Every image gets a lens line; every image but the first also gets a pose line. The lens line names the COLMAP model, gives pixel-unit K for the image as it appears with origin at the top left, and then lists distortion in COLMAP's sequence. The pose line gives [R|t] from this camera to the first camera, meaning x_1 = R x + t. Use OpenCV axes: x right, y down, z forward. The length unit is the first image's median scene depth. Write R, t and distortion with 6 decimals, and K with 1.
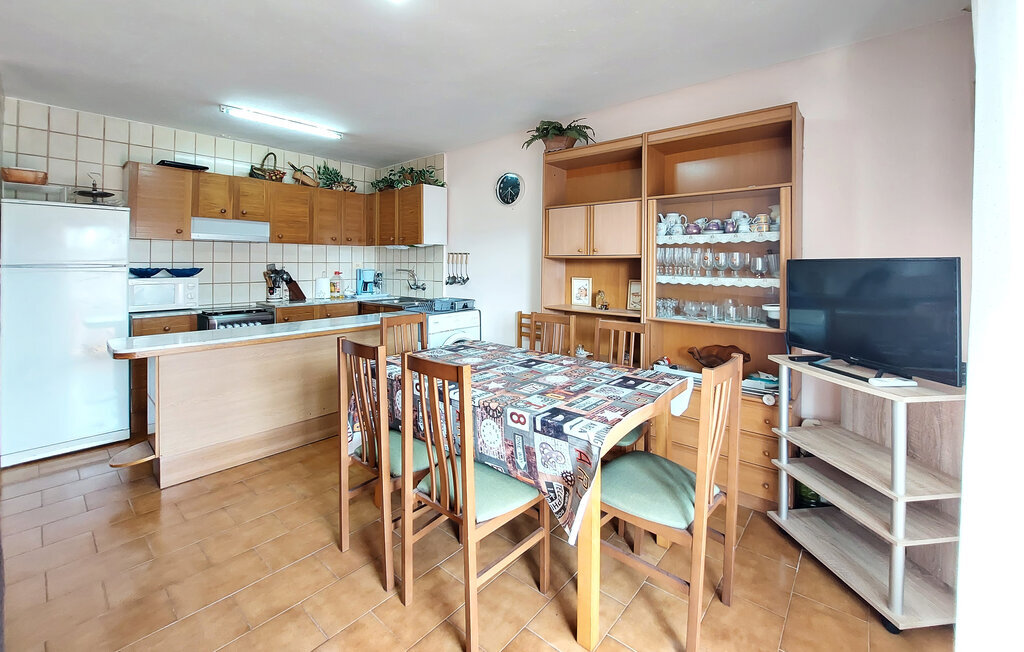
lens RADIAL K [[415.8, 0, 499.2], [0, 415.8, 255.0], [0, 0, 1]] dist [-0.008135, -0.001517]
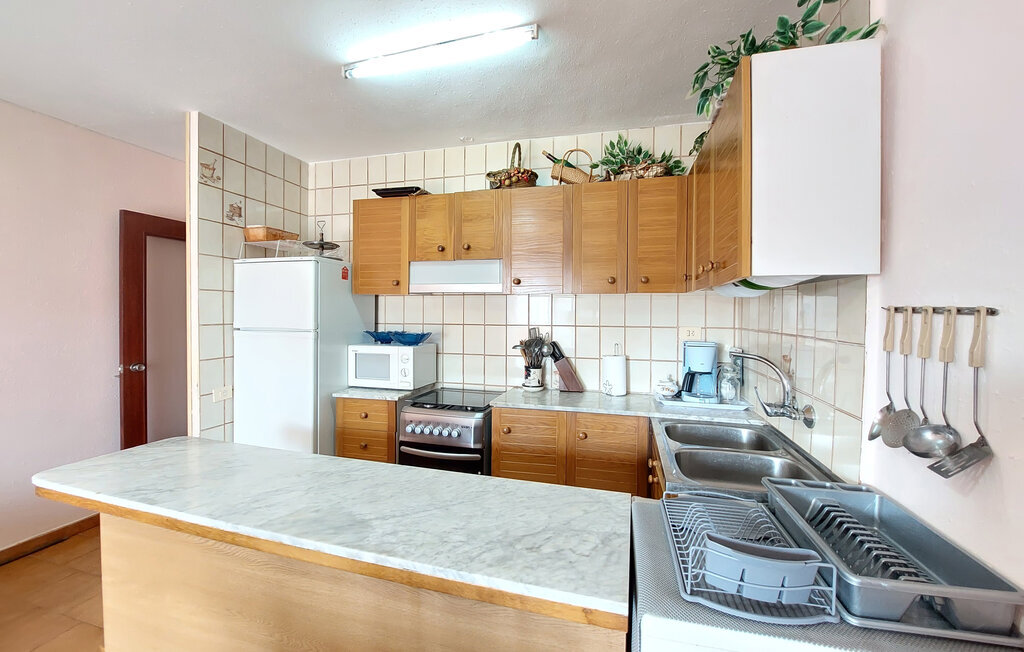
lens RADIAL K [[415.8, 0, 519.9], [0, 415.8, 320.6], [0, 0, 1]] dist [-0.008135, -0.001517]
pose [[0.487147, 0.015867, -0.873176, -0.018016], [0.013410, 0.999581, 0.025645, -0.005668], [0.873217, -0.024202, 0.486730, 0.692193]]
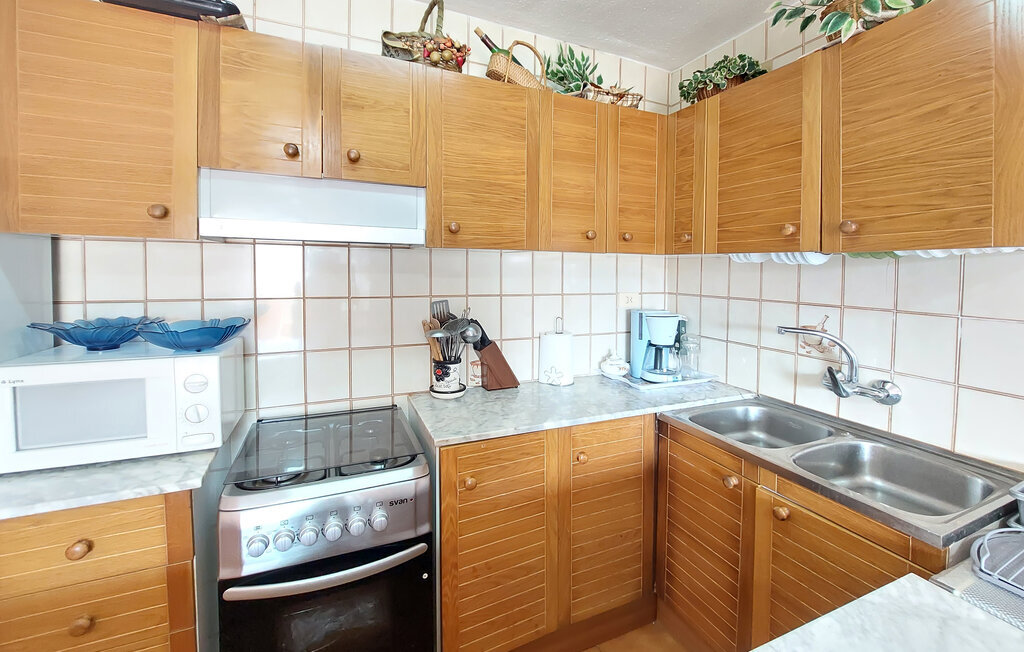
lens RADIAL K [[415.8, 0, 541.8], [0, 415.8, 282.9], [0, 0, 1]] dist [-0.008135, -0.001517]
pose [[0.934420, 0.020529, -0.355582, -0.320114], [-0.001368, 0.998537, 0.054054, -0.017437], [0.356171, -0.050023, 0.933081, 0.670405]]
